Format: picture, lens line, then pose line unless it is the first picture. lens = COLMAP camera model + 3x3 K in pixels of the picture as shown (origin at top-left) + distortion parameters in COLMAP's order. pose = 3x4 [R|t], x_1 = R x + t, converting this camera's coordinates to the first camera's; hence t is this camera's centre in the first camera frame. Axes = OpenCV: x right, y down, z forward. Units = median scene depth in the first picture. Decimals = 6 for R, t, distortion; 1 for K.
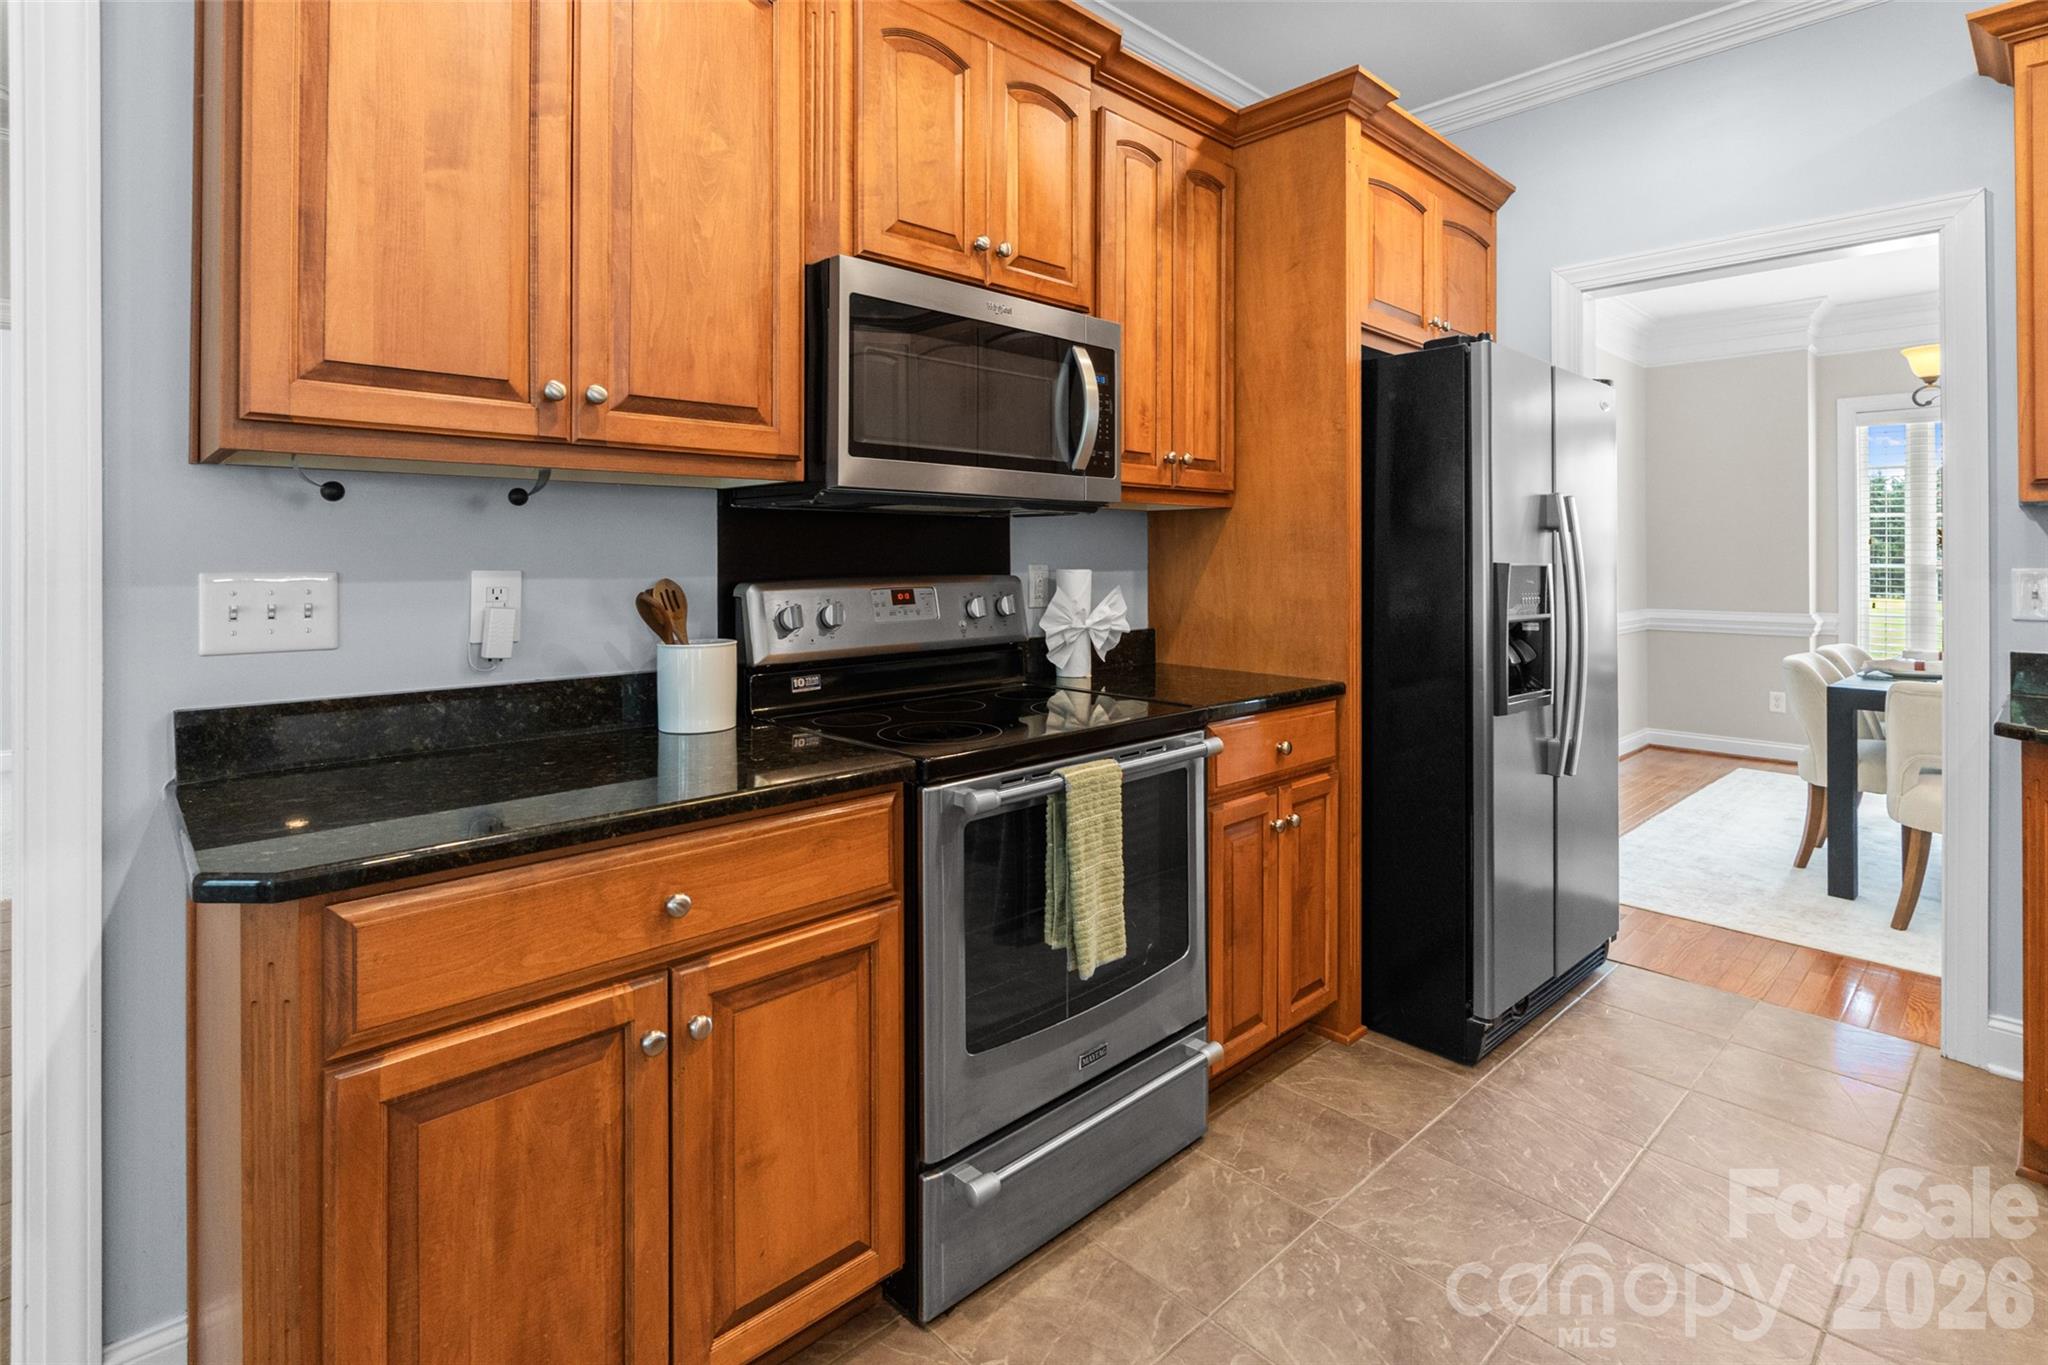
lens RADIAL K [[1039.7, 0, 1015.3], [0, 1039.7, 550.1], [0, 0, 1]] dist [-0.005520, 0.000121]
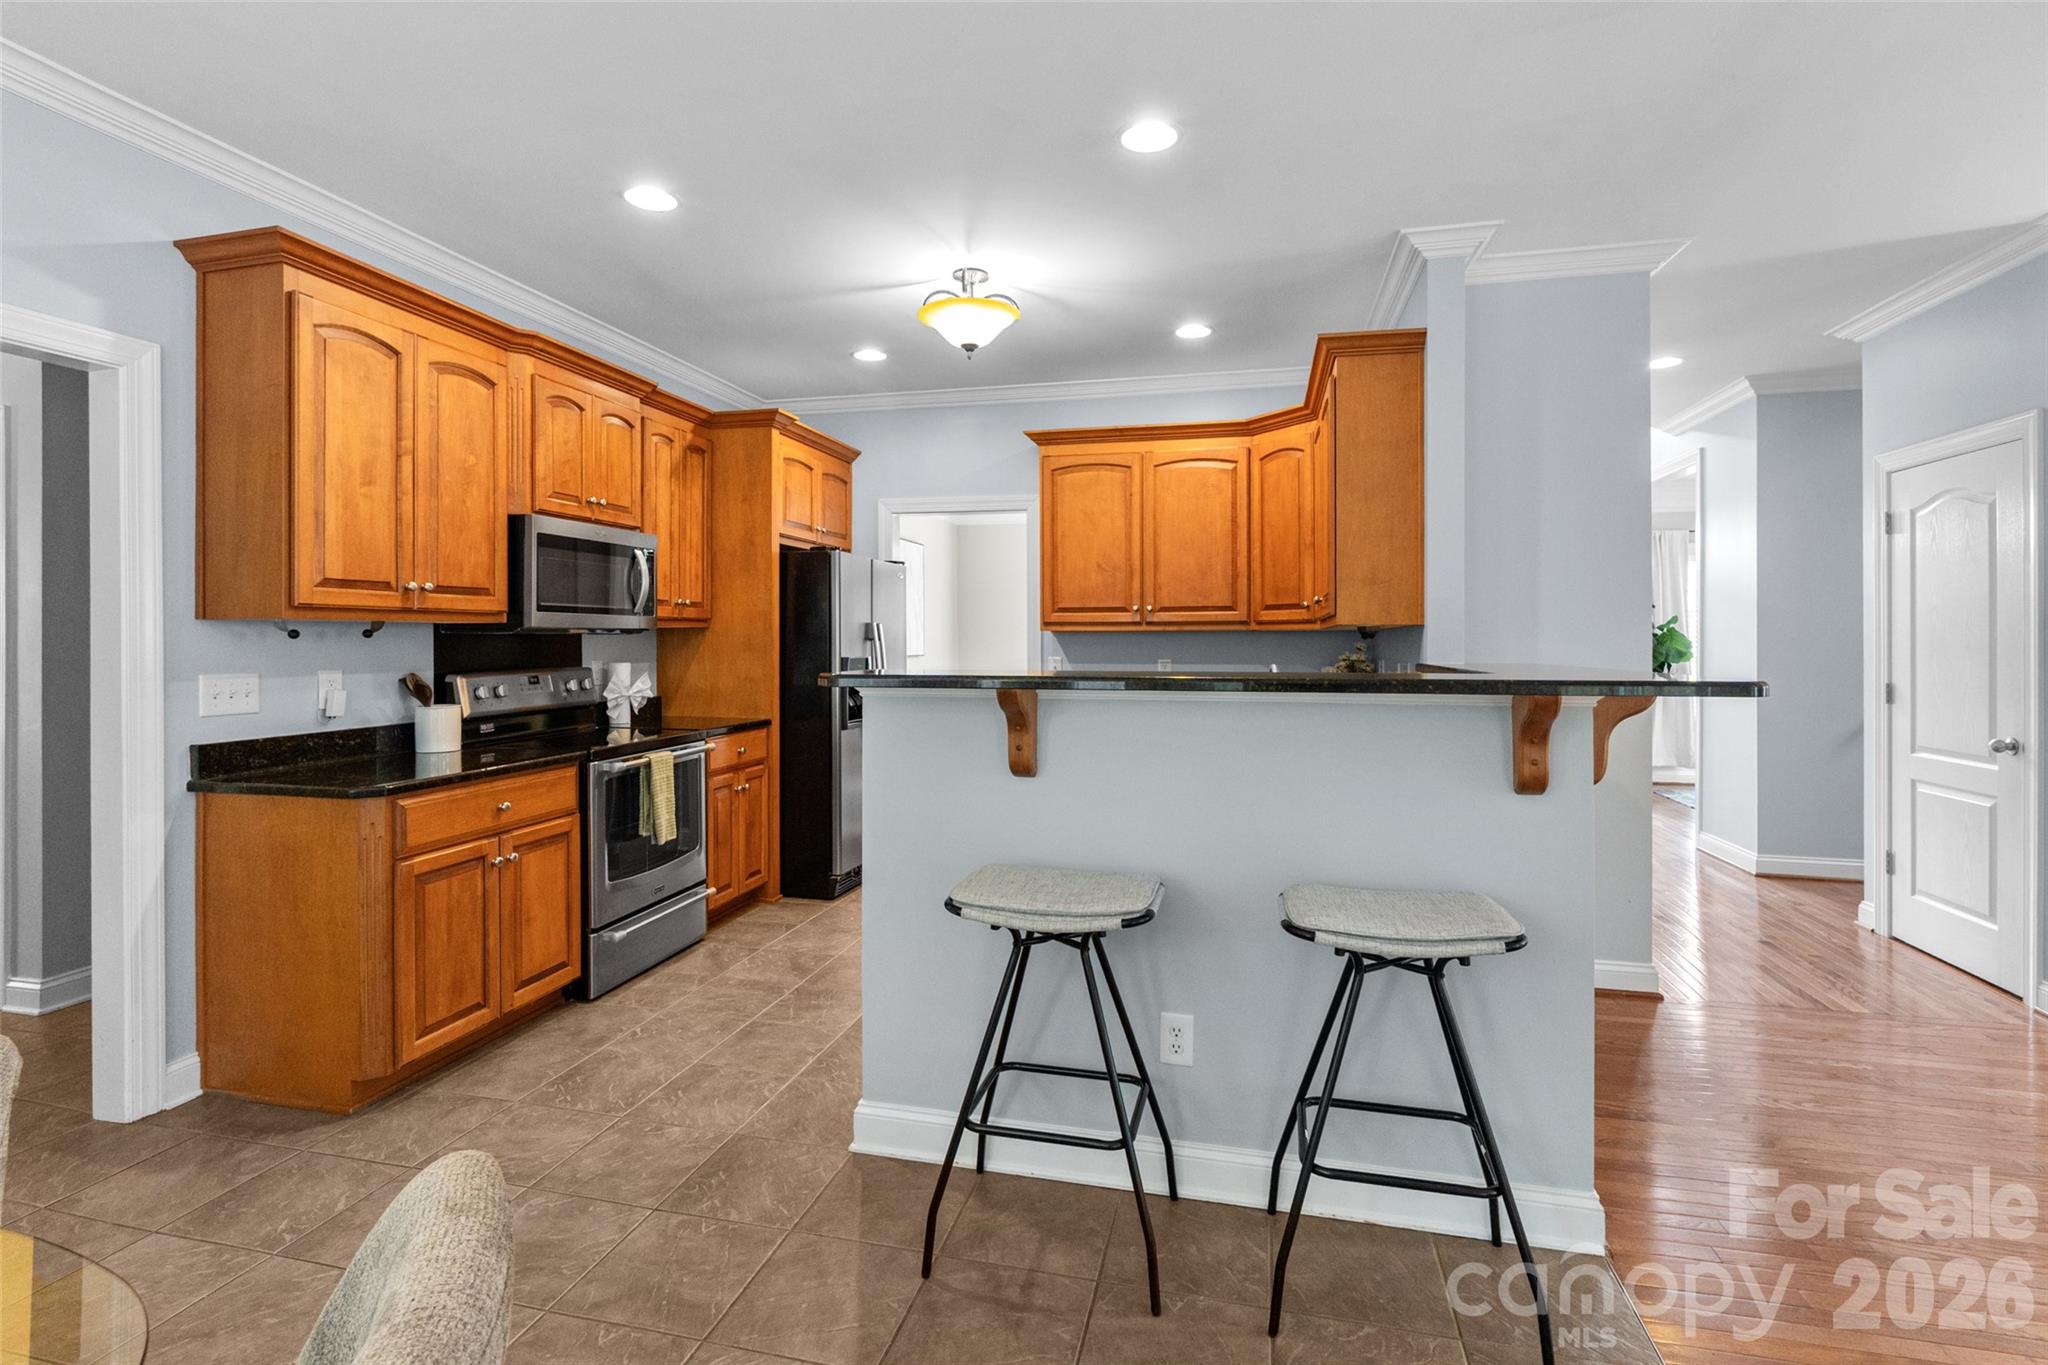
lens RADIAL K [[966.7, 0, 1031.5], [0, 966.7, 639.6], [0, 0, 1]] dist [-0.003083, -0.000056]
pose [[0.837863, -0.002007, 0.545876, -0.347993], [-0.001502, 0.999981, 0.005982, -0.043692], [-0.545878, -0.005832, 0.837844, -1.037866]]
